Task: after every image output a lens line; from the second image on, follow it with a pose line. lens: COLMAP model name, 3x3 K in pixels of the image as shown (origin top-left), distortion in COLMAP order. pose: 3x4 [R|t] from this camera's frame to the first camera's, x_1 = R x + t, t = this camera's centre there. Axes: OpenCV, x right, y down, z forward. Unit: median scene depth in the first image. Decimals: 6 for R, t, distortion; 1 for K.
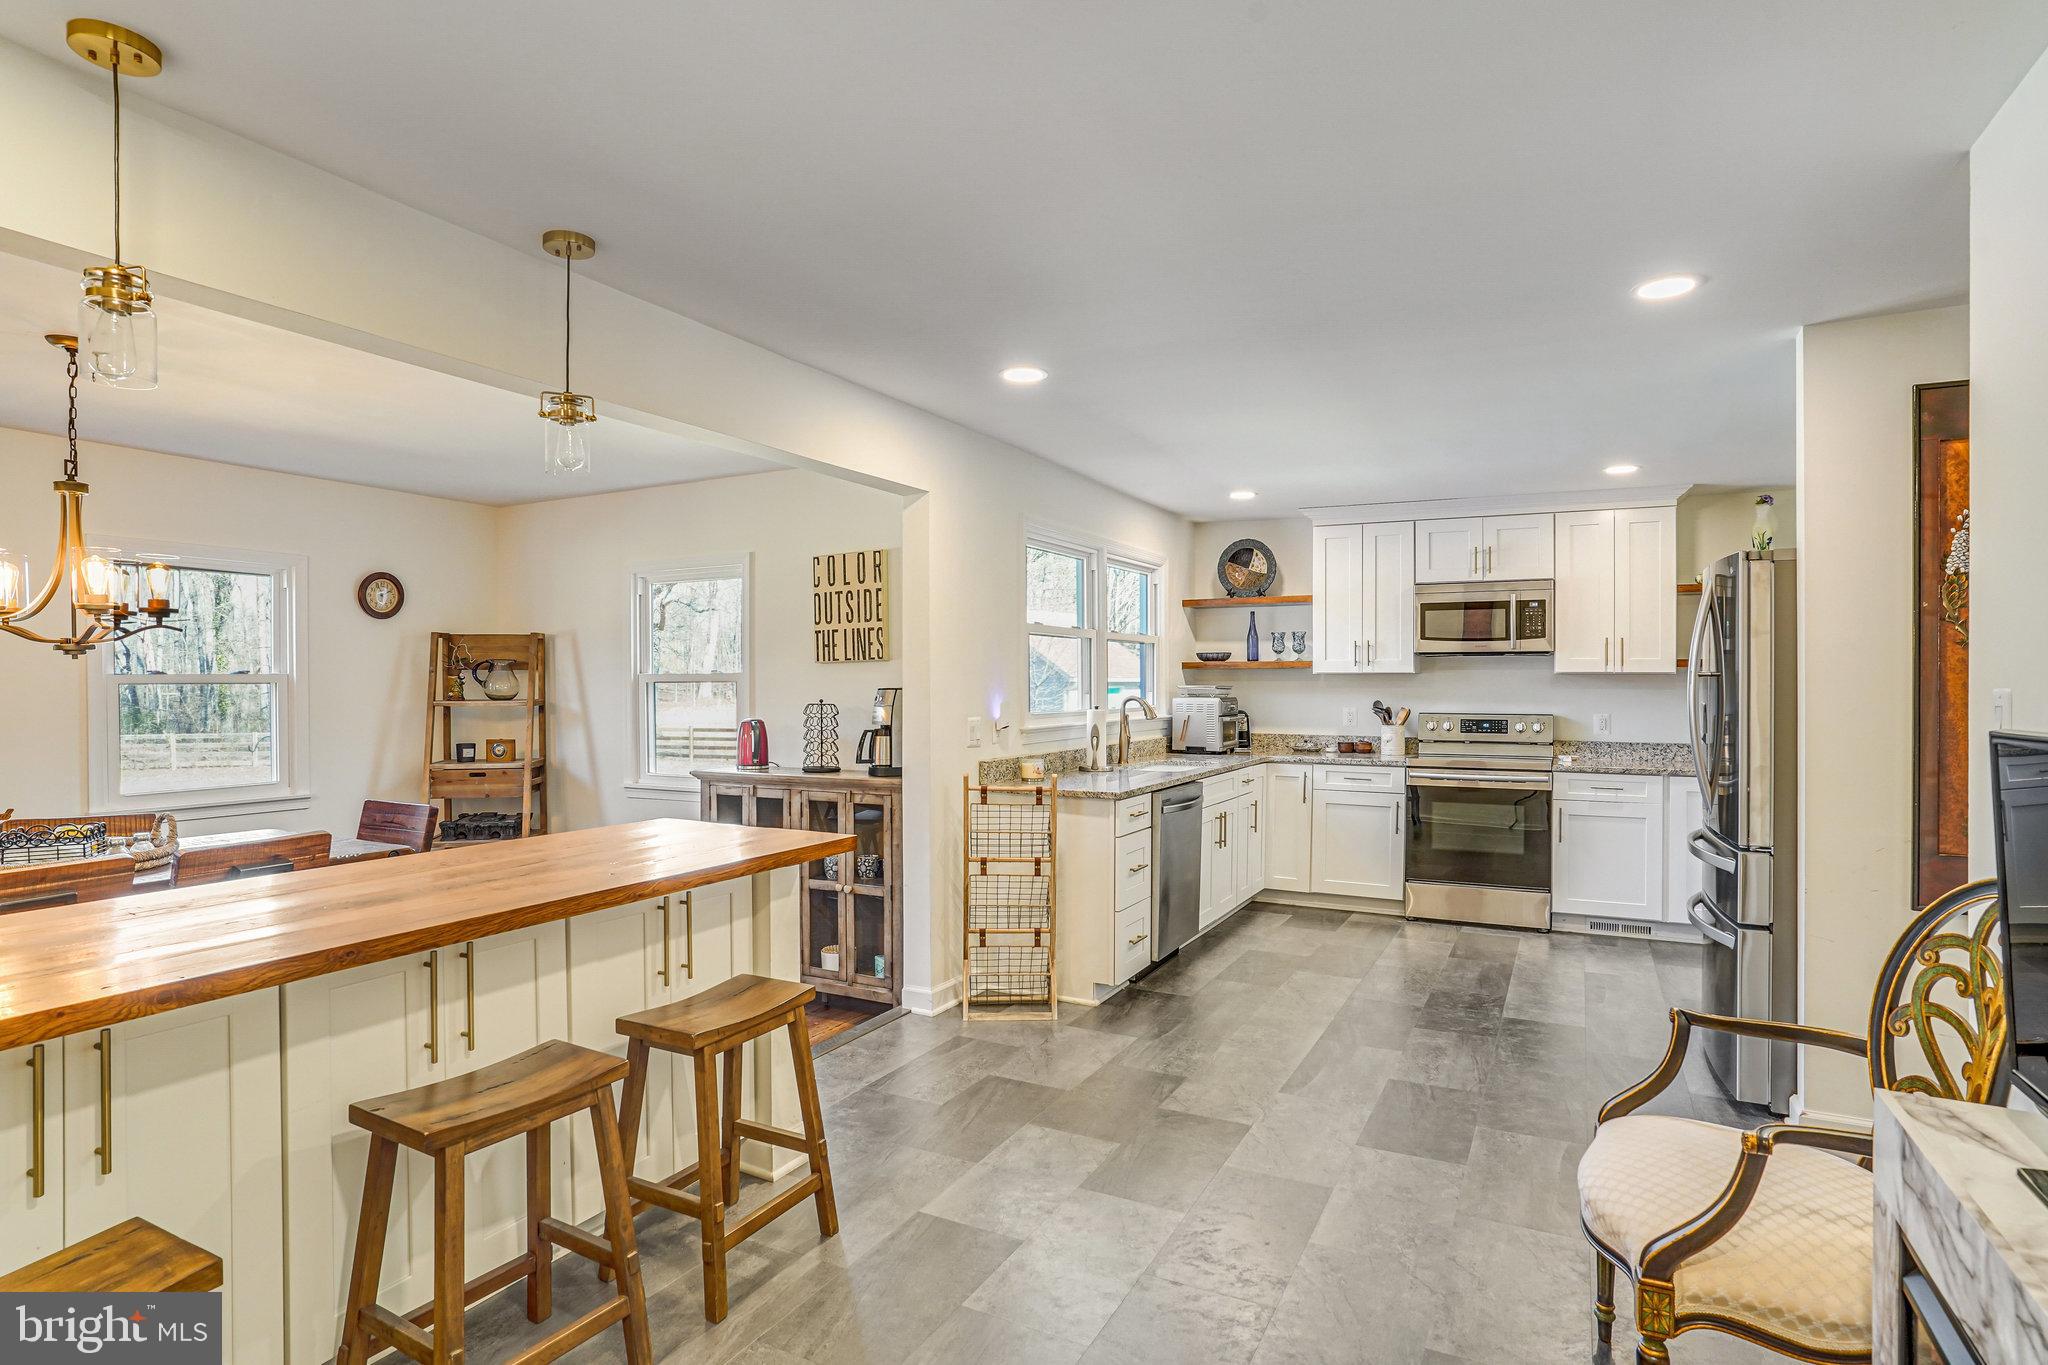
lens RADIAL K [[1080.1, 0, 1026.8], [0, 1080.1, 691.9], [0, 0, 1]] dist [-0.054537, 0.025976]
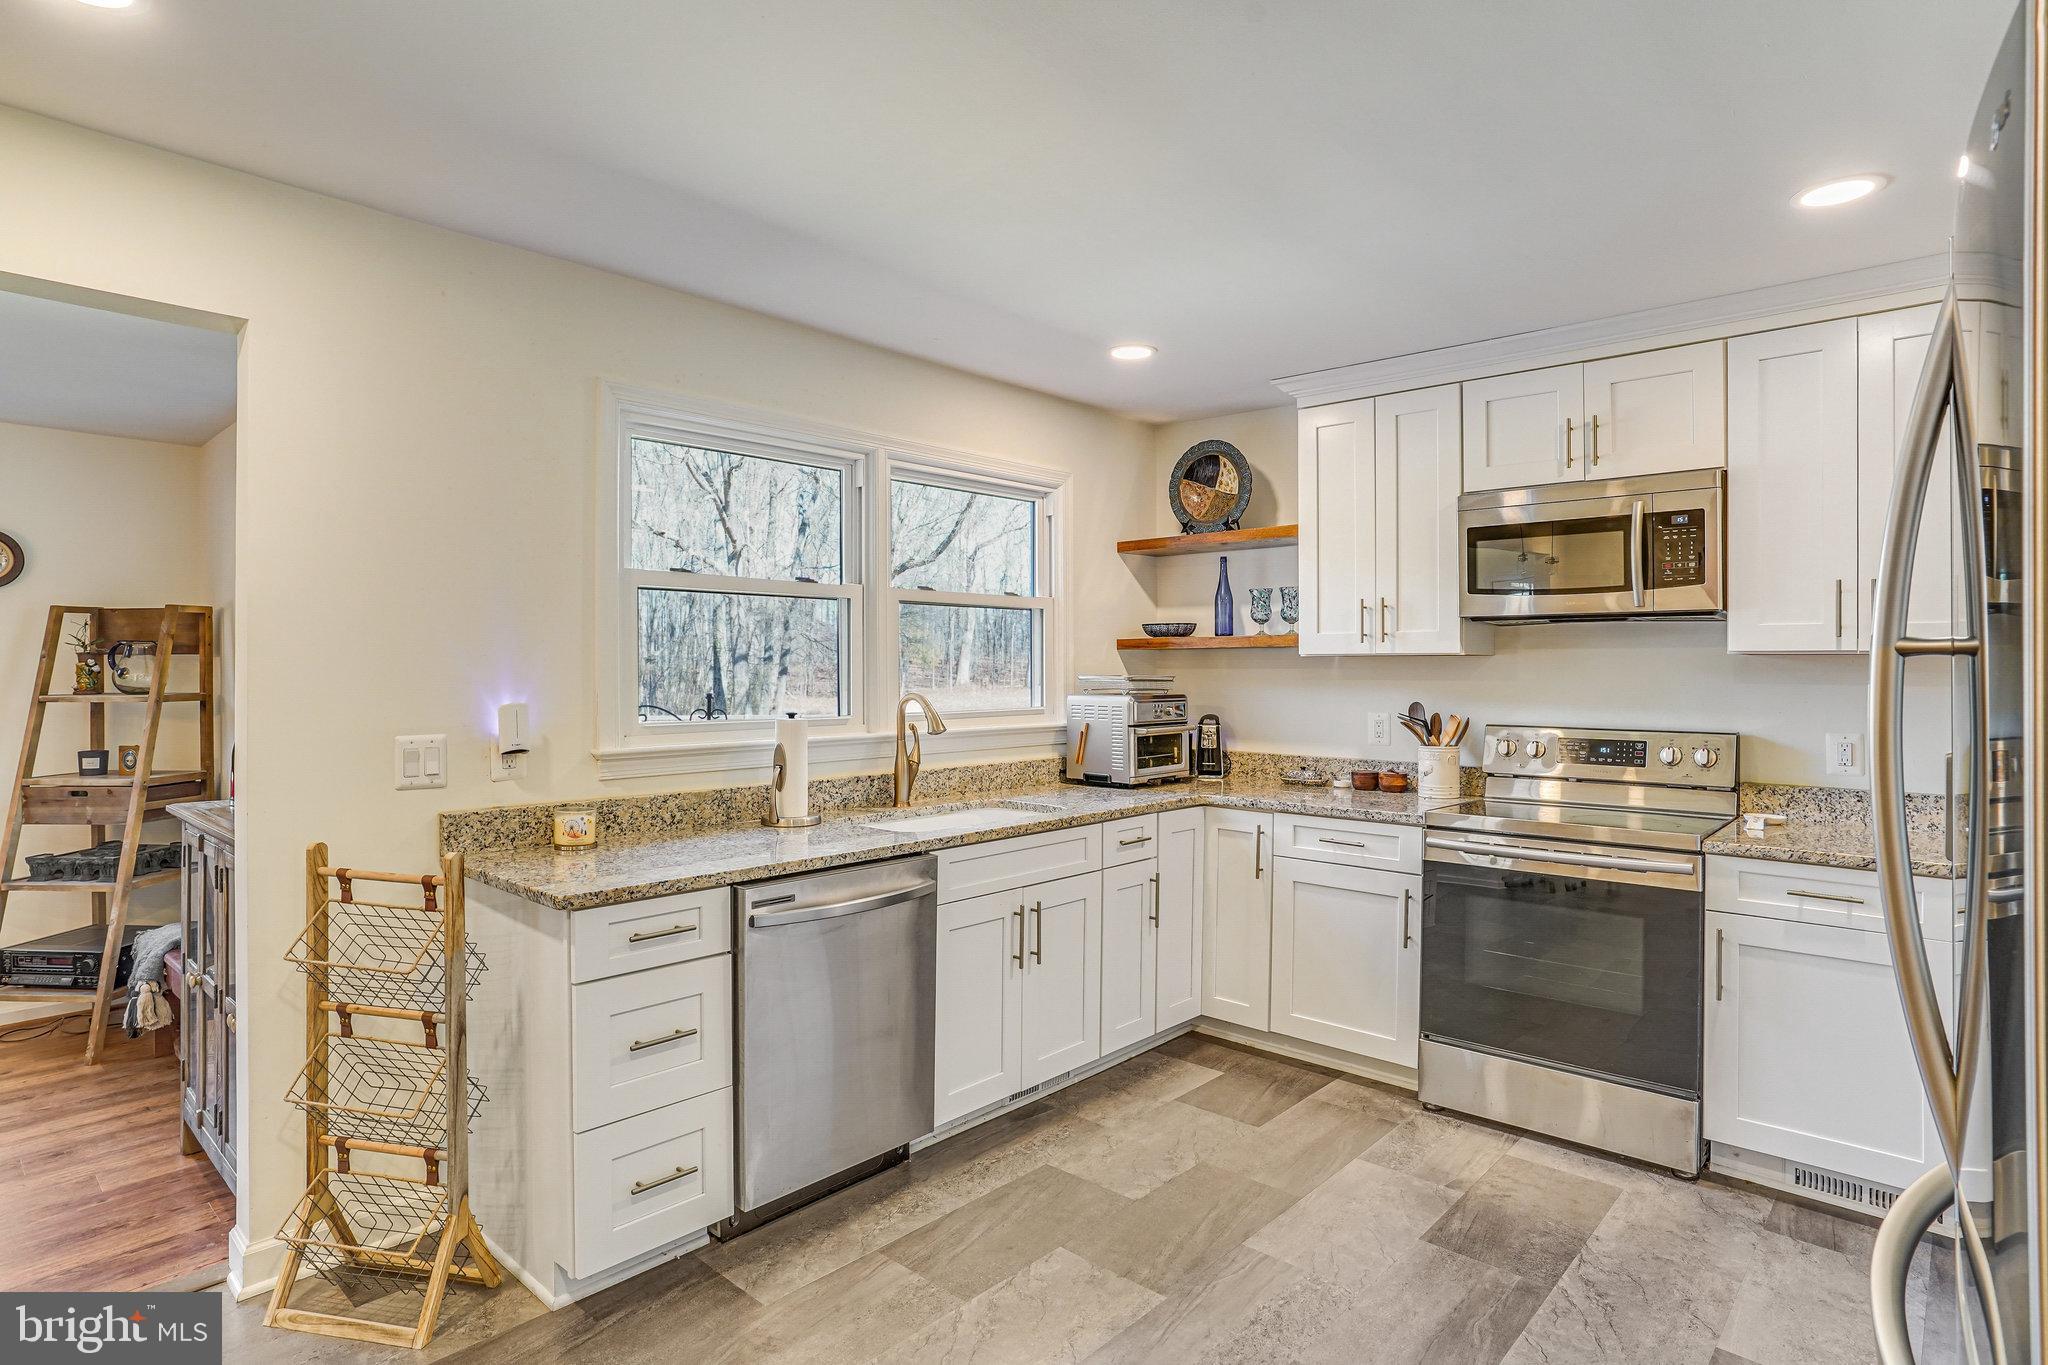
lens RADIAL K [[1080.1, 0, 1022.0], [0, 1080.1, 664.9], [0, 0, 1]] dist [-0.054537, 0.025976]
pose [[0.964777, -0.000195, -0.263067, 0.299523], [-0.002736, 0.999938, -0.010775, -0.005657], [0.263053, 0.011115, 0.964717, 0.420416]]
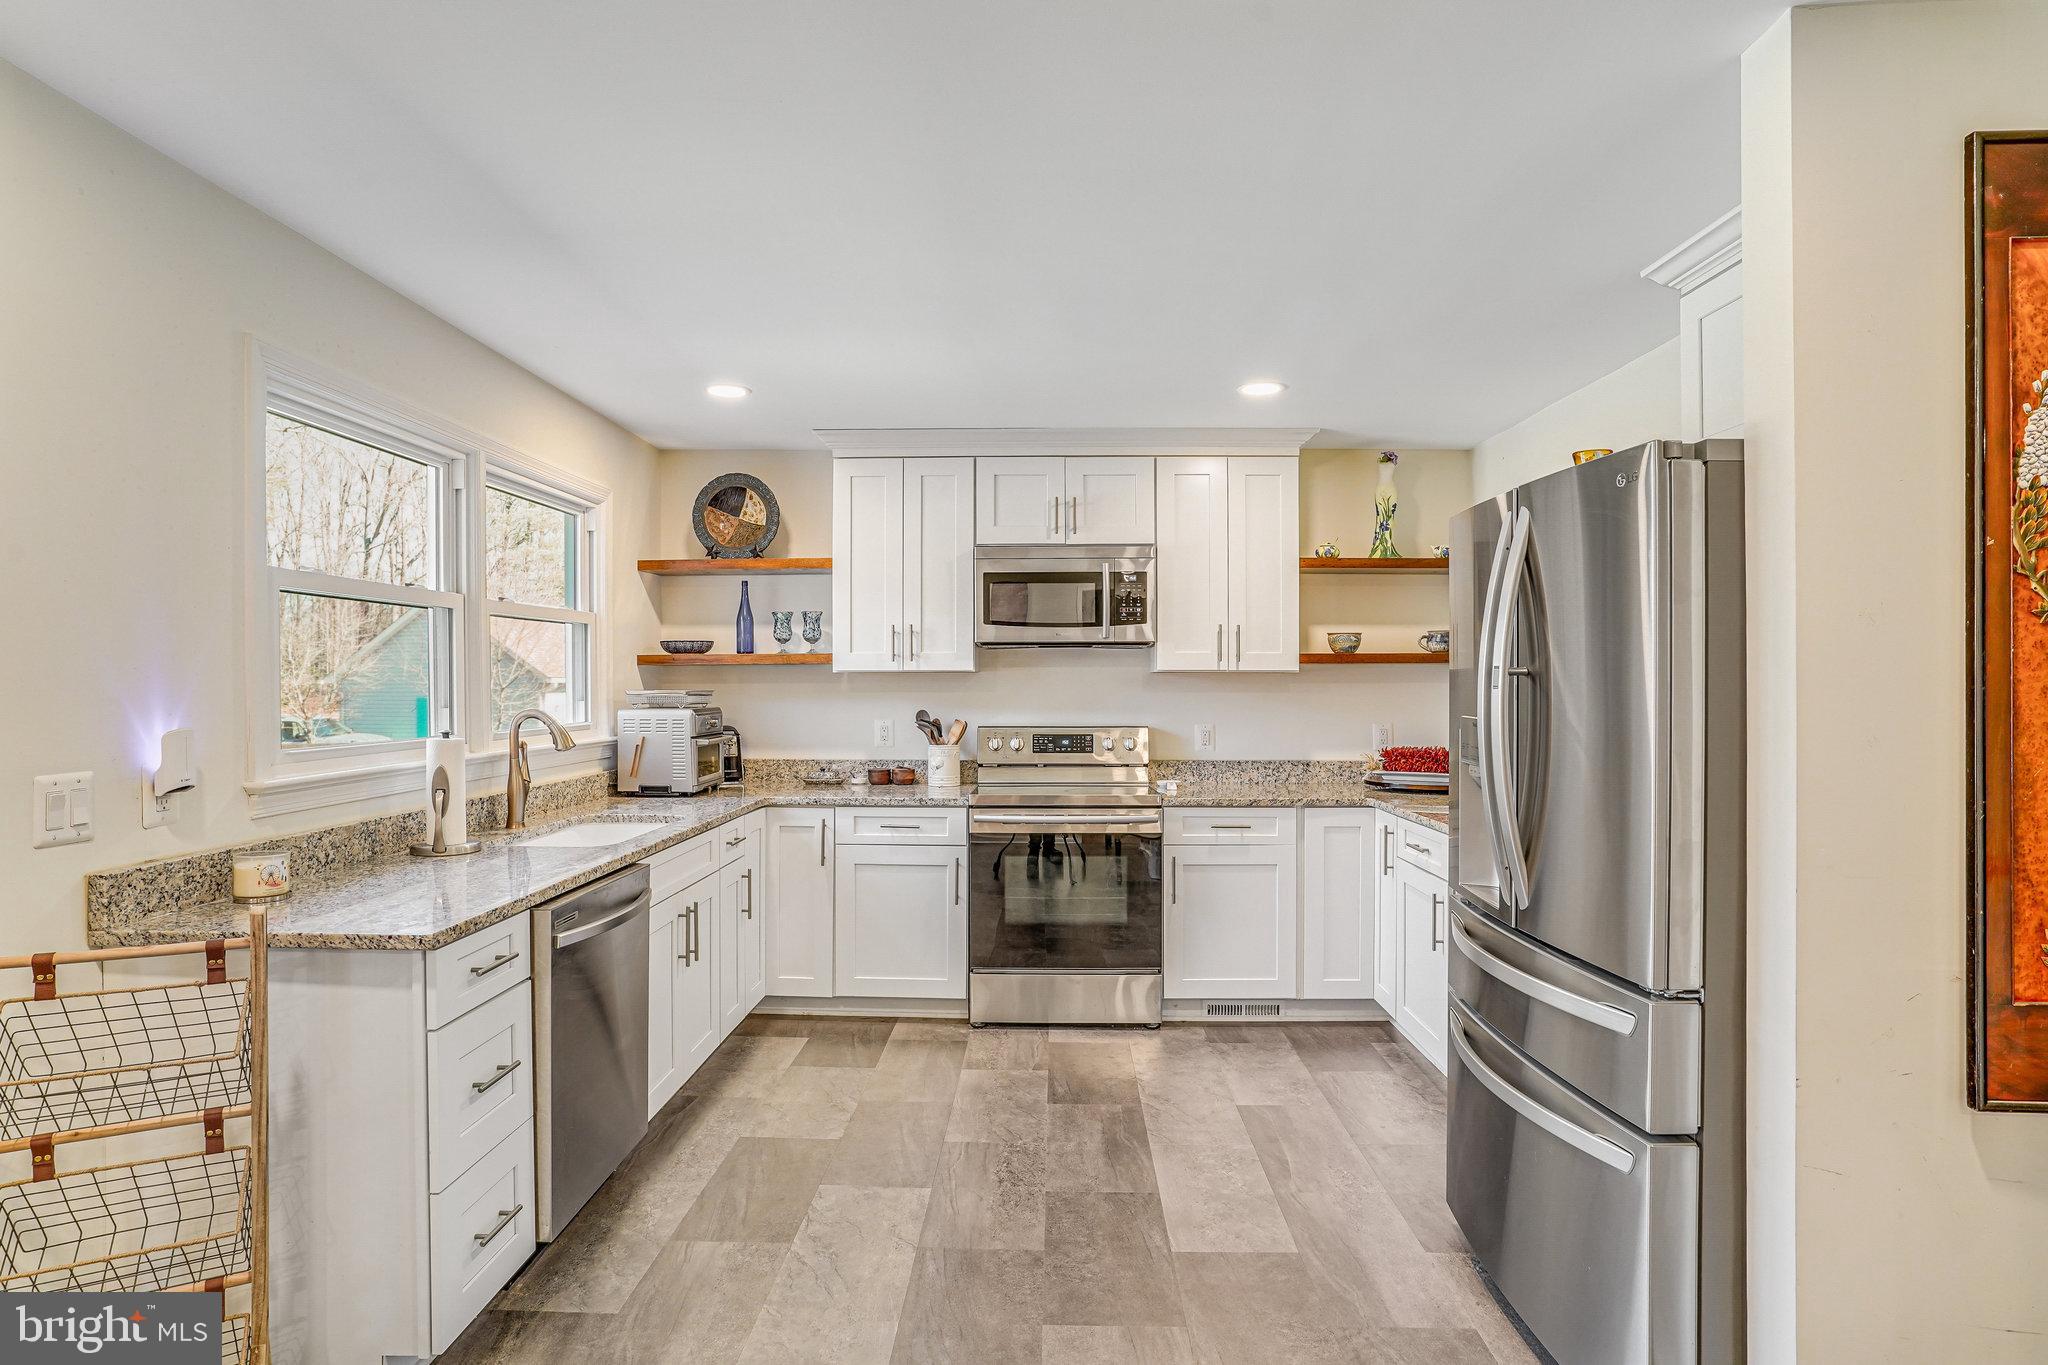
lens RADIAL K [[1080.1, 0, 1019.2], [0, 1080.1, 689.4], [0, 0, 1]] dist [-0.054537, 0.025976]
pose [[0.902937, -0.005444, 0.429739, 0.084228], [0.006494, 0.999978, -0.000976, -0.004877], [-0.429724, 0.003672, 0.902953, 0.356501]]
